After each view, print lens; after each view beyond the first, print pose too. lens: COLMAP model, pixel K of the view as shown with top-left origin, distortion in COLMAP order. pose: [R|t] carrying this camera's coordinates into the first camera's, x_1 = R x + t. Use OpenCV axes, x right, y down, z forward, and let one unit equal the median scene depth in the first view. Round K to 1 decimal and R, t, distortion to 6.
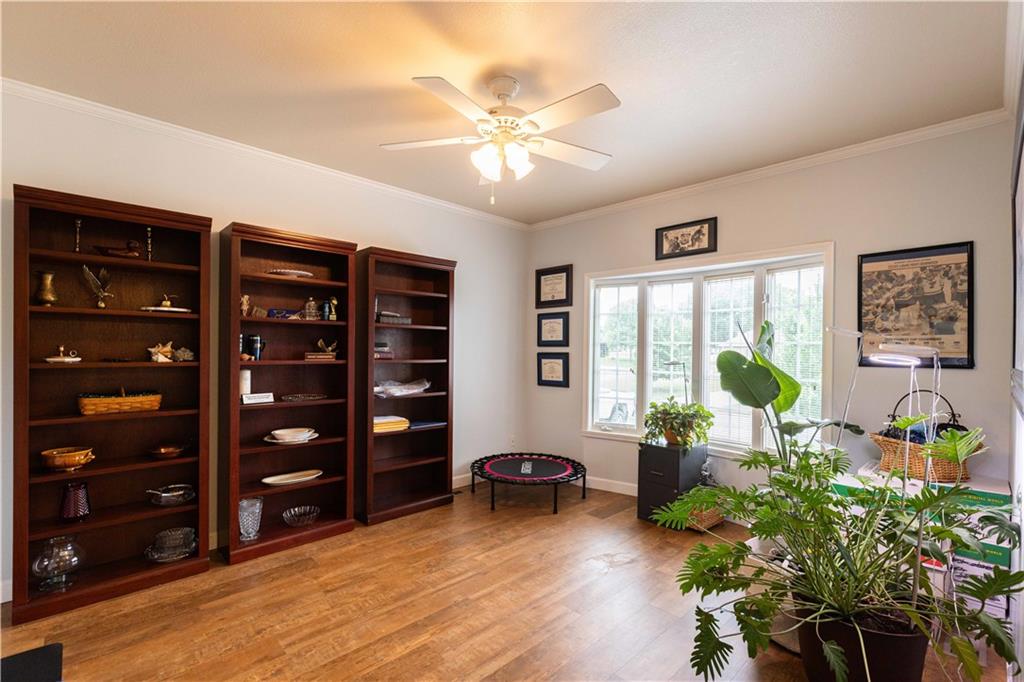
lens RADIAL K [[489.7, 0, 512.9], [0, 489.7, 346.2], [0, 0, 1]] dist [0.022719, 0.000113]
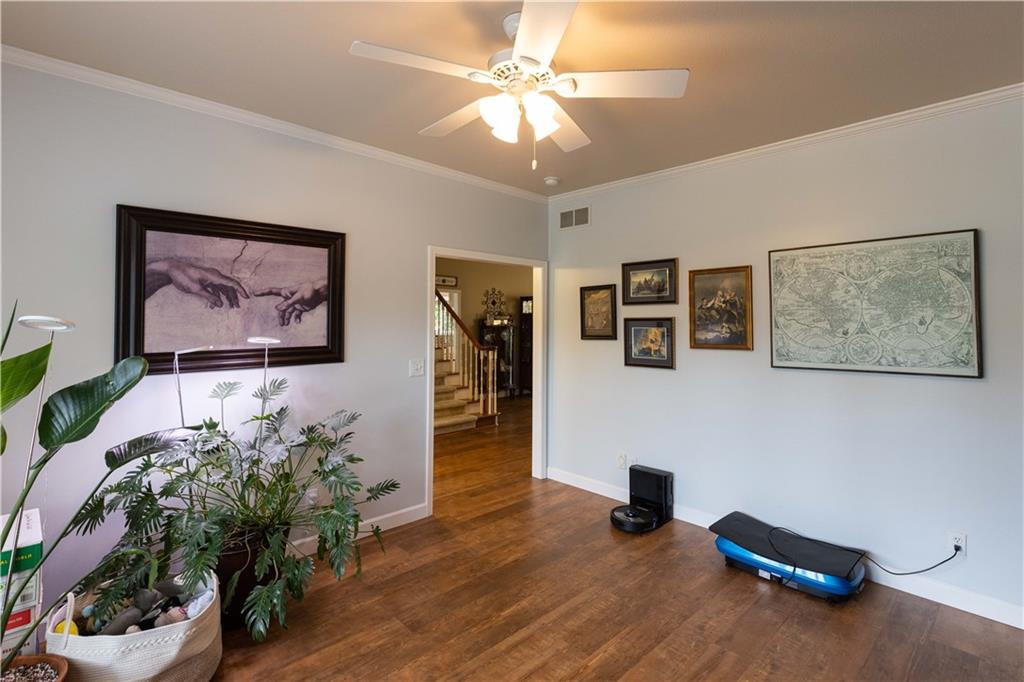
lens RADIAL K [[489.7, 0, 511.3], [0, 489.7, 335.7], [0, 0, 1]] dist [0.022719, 0.000113]
pose [[-0.999239, -0.006768, 0.038406, -0.058494], [-0.006880, 0.999972, -0.002780, -0.029514], [-0.038386, -0.003042, -0.999258, 2.013128]]
